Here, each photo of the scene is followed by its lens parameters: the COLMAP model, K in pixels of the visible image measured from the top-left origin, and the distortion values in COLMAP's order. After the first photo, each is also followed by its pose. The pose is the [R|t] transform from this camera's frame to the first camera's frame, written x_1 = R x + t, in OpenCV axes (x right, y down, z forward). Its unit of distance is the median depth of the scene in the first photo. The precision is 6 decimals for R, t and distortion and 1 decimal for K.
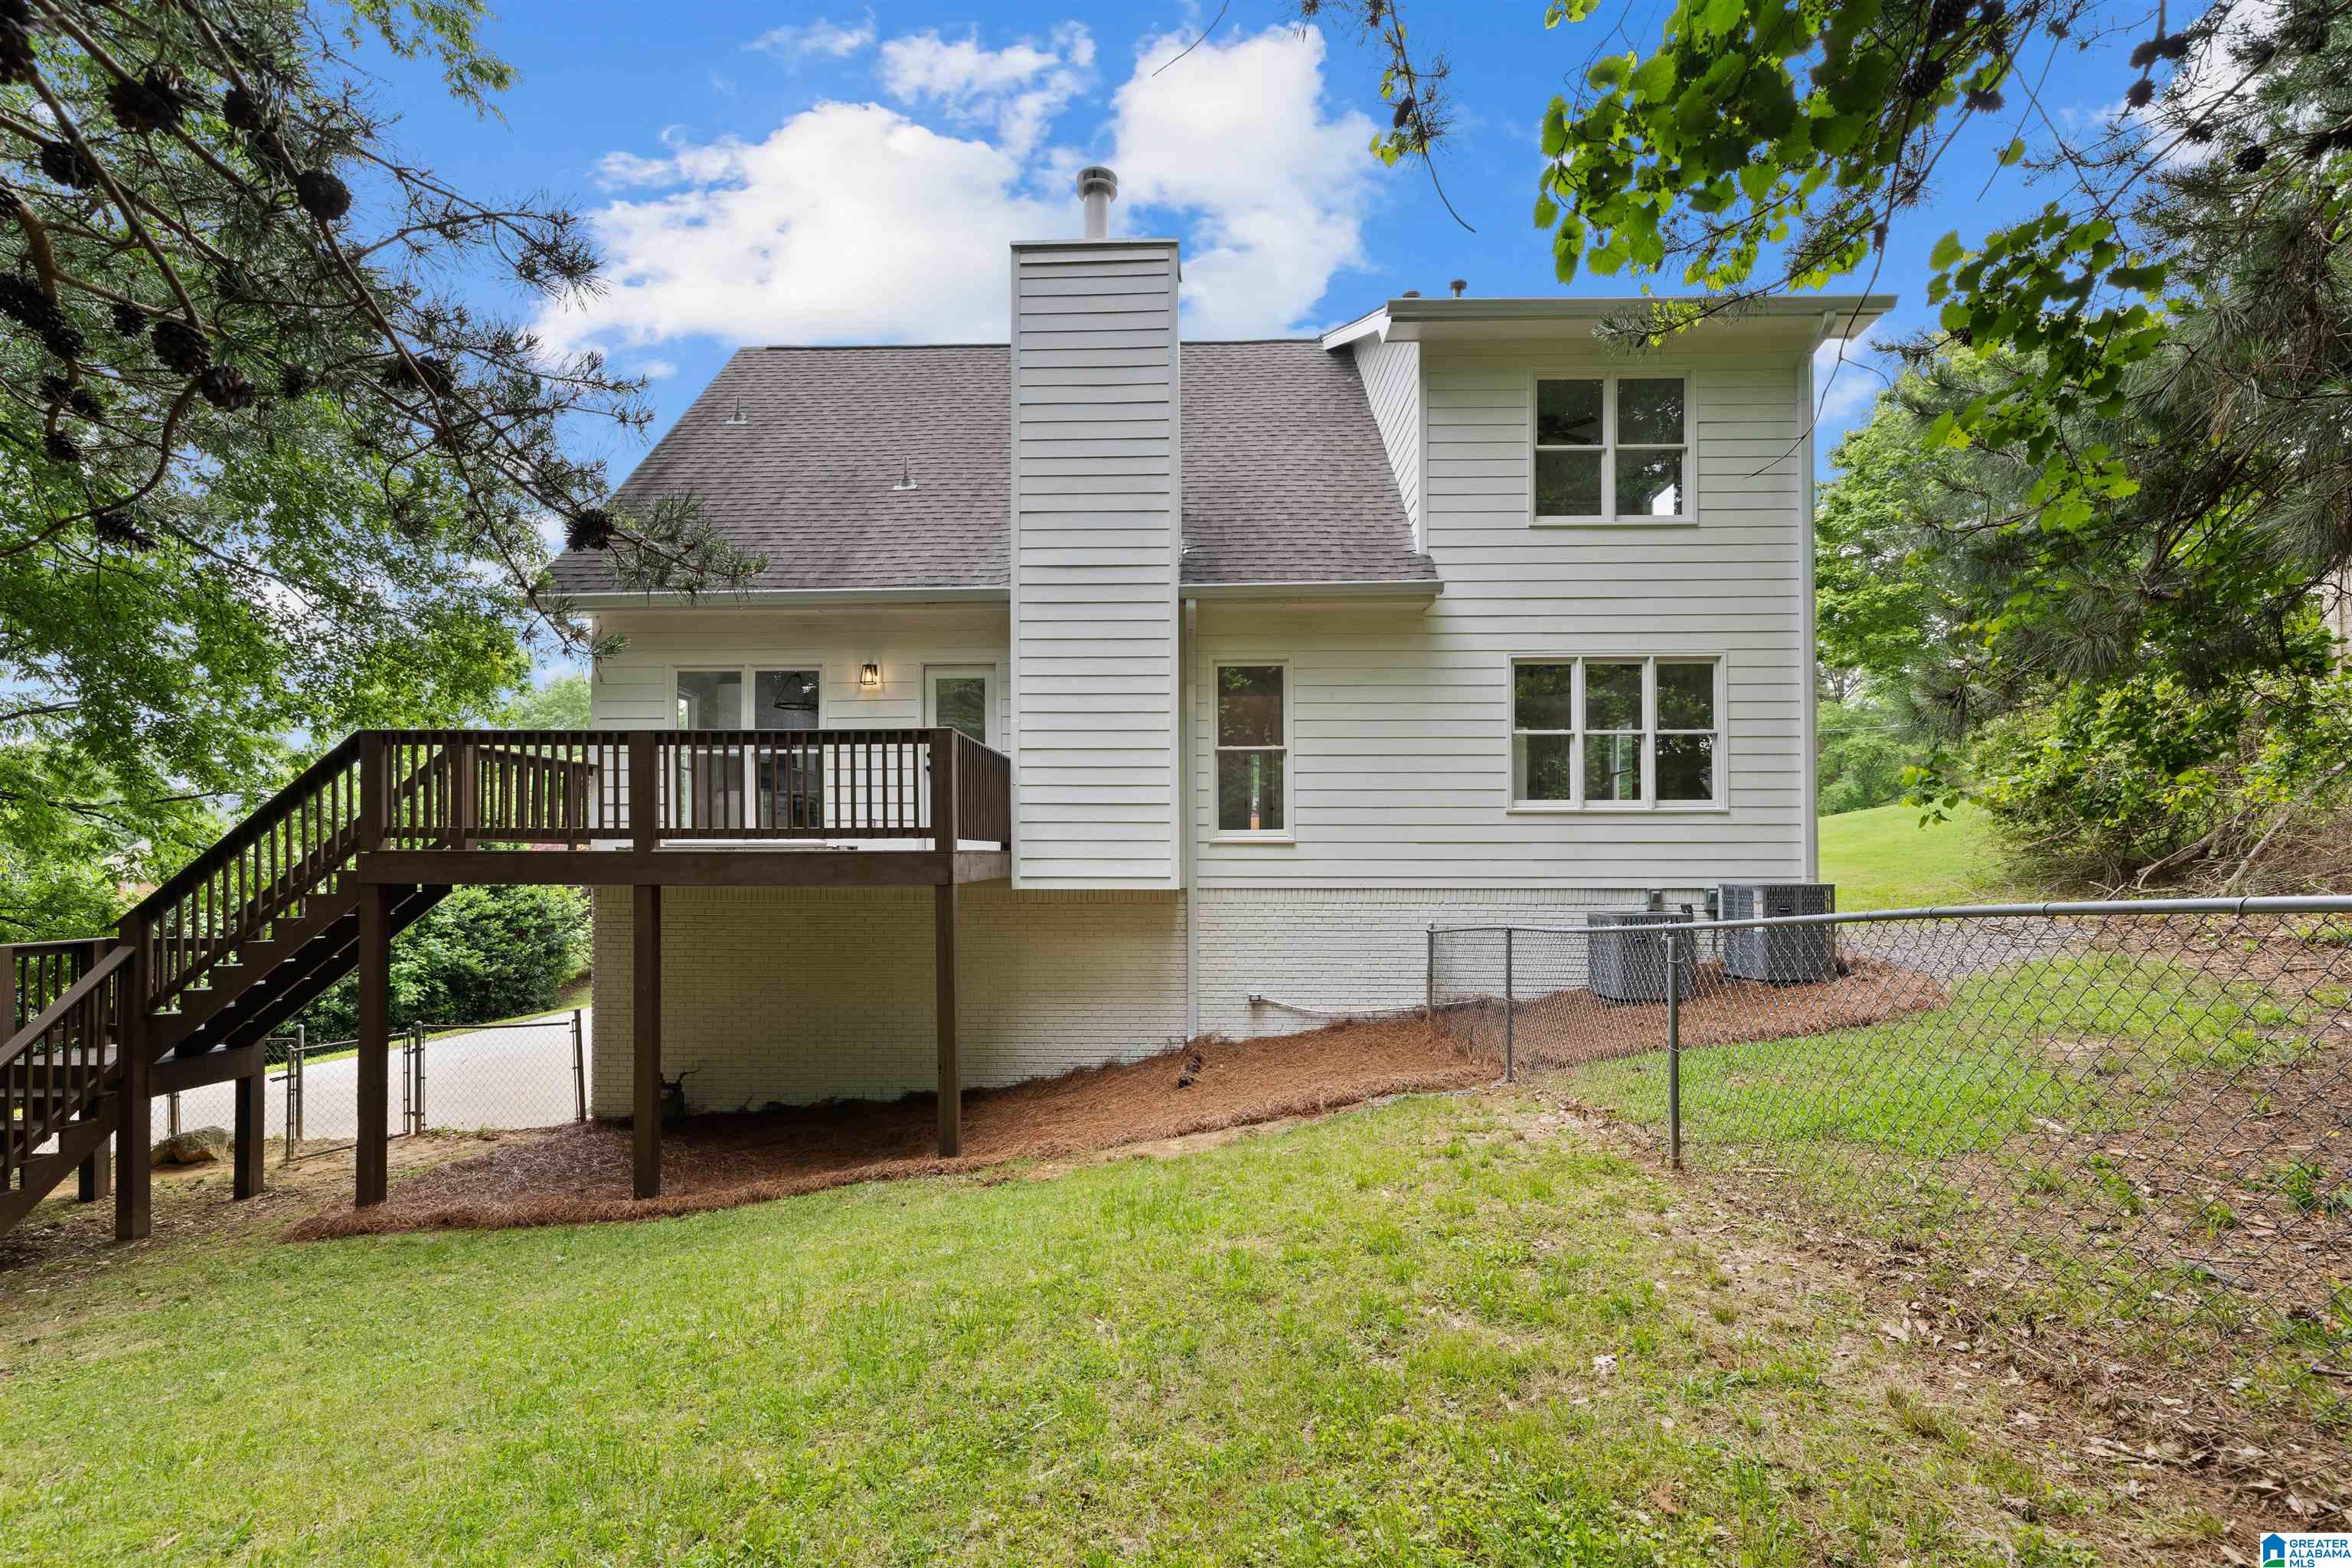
lens RADIAL K [[1034.5, 0, 1188.9], [0, 1034.5, 856.3], [0, 0, 1]] dist [-0.003476, 0.001453]
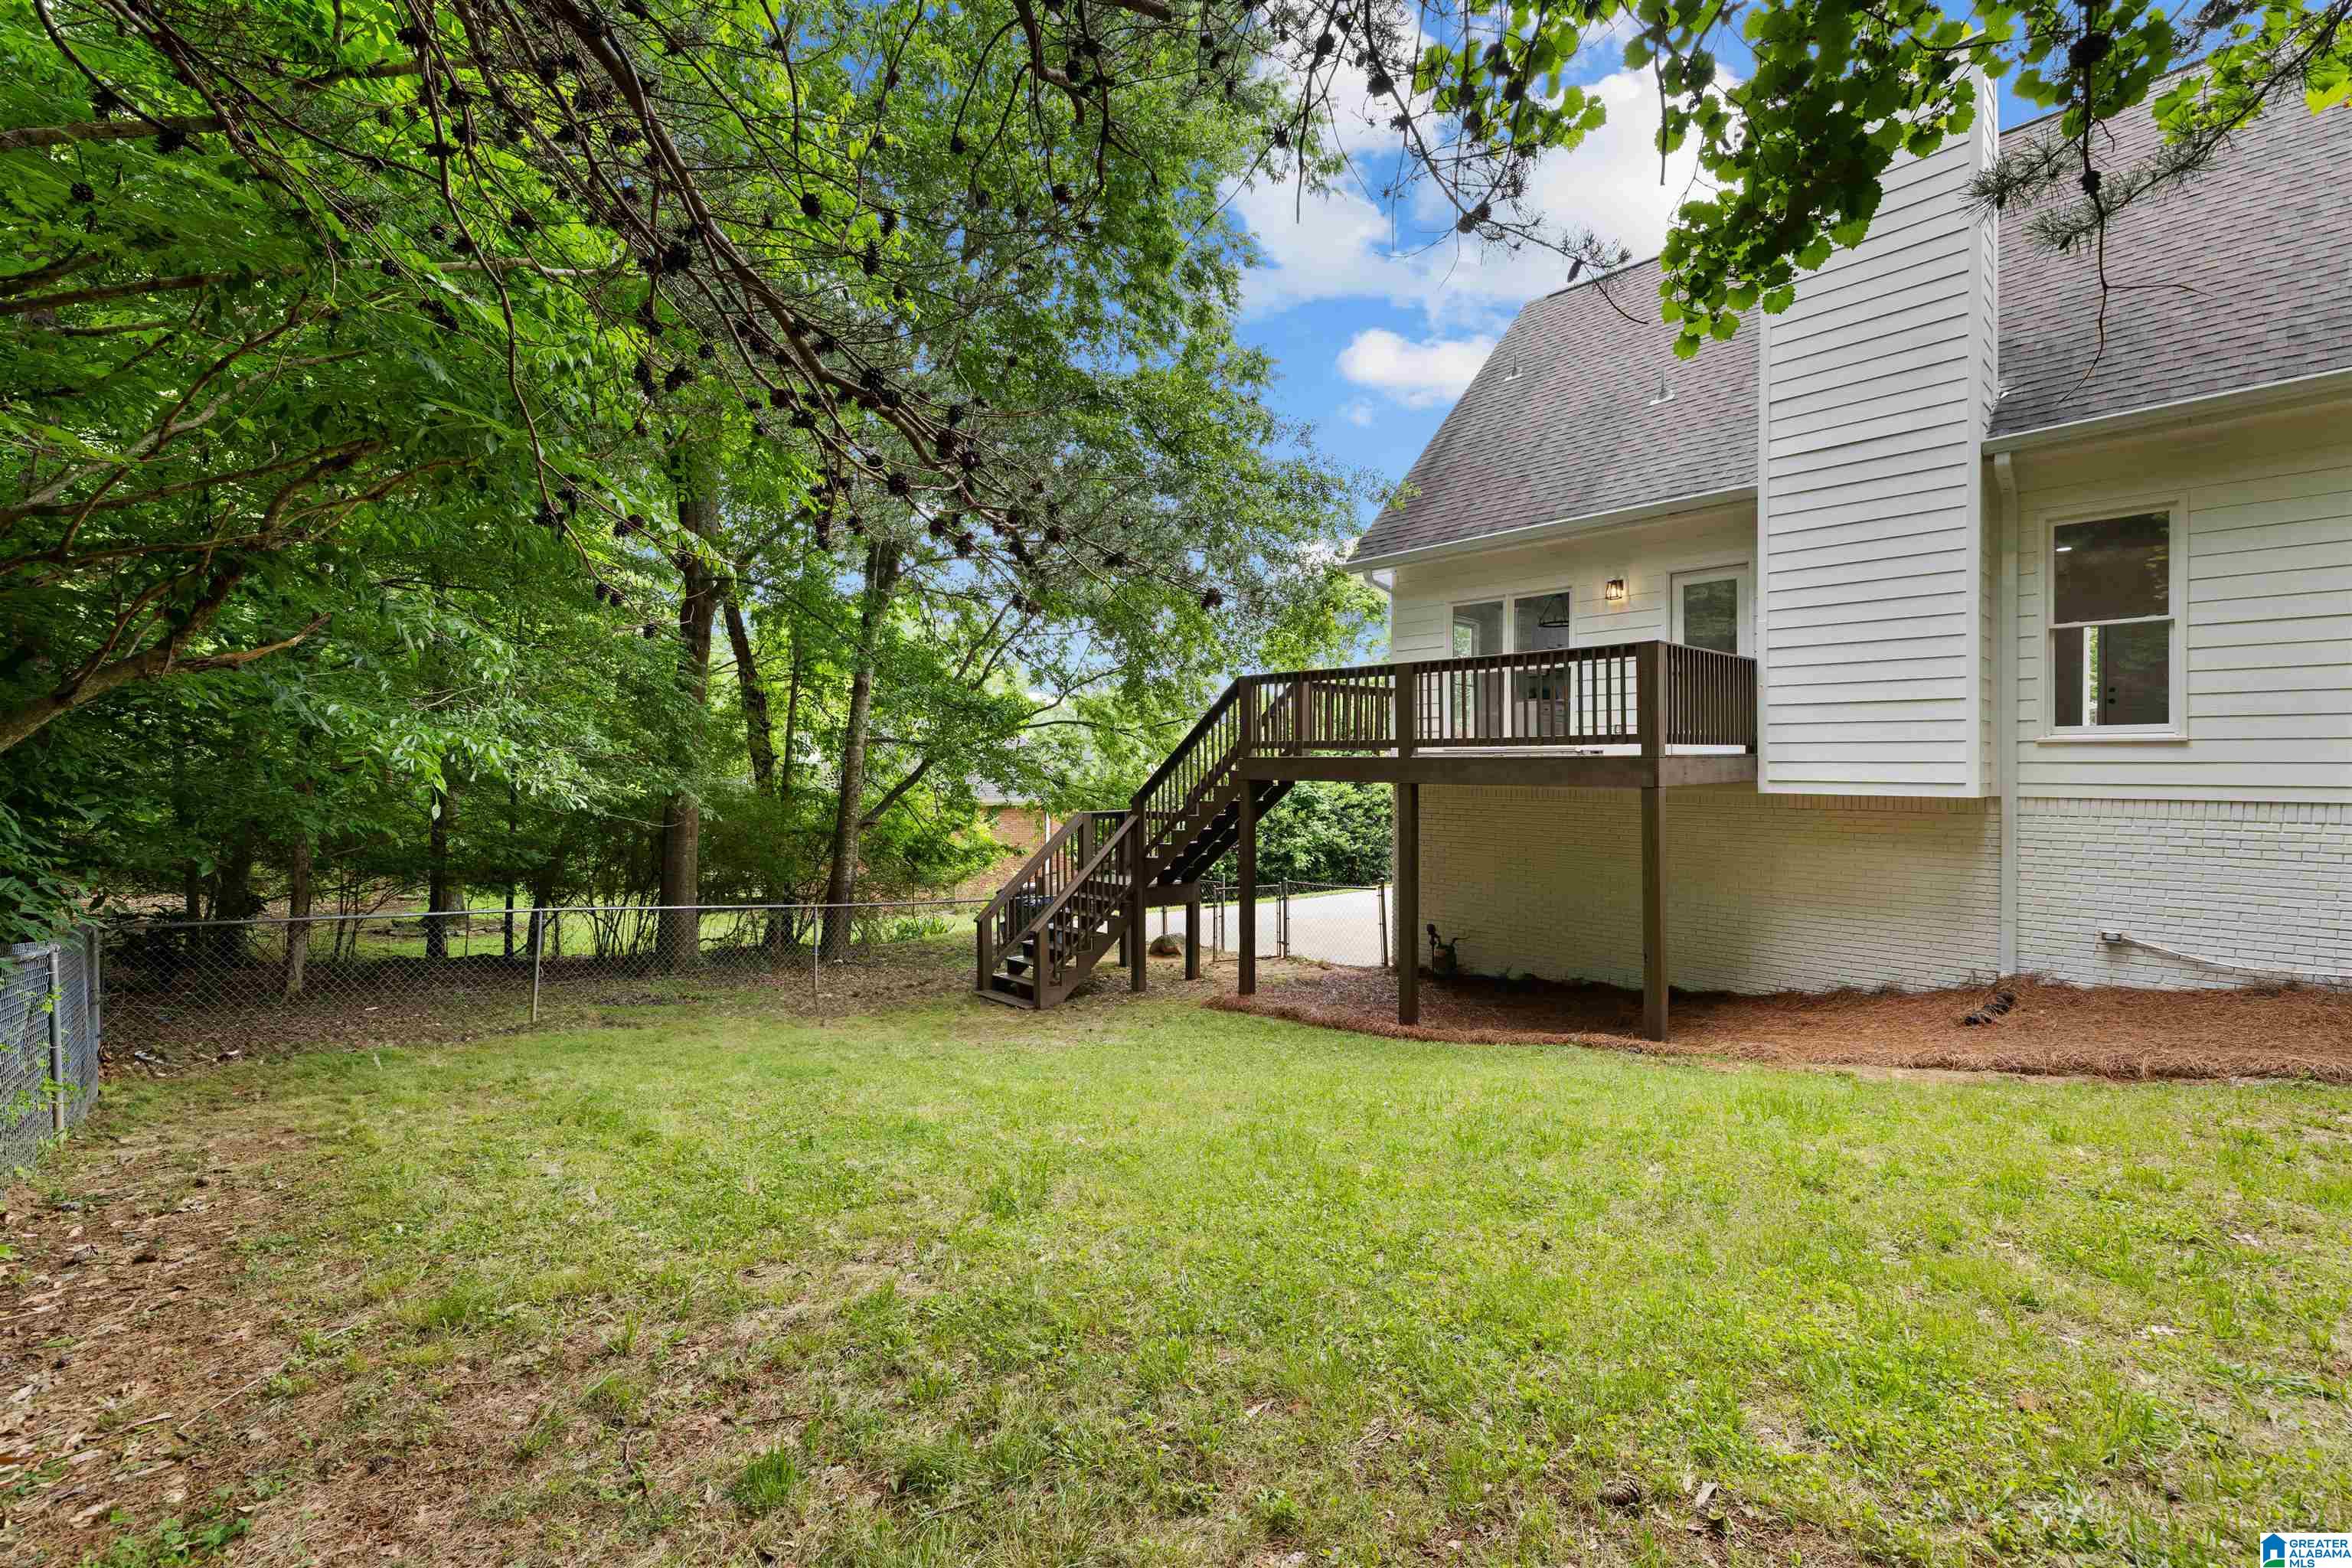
lens RADIAL K [[1034.5, 0, 1172.3], [0, 1034.5, 780.5], [0, 0, 1]] dist [-0.003476, 0.001453]
pose [[0.692872, 0.012778, -0.720948, 0.150882], [0.004831, 0.999738, 0.022362, -0.004823], [0.721045, -0.018977, 0.692629, -0.078104]]
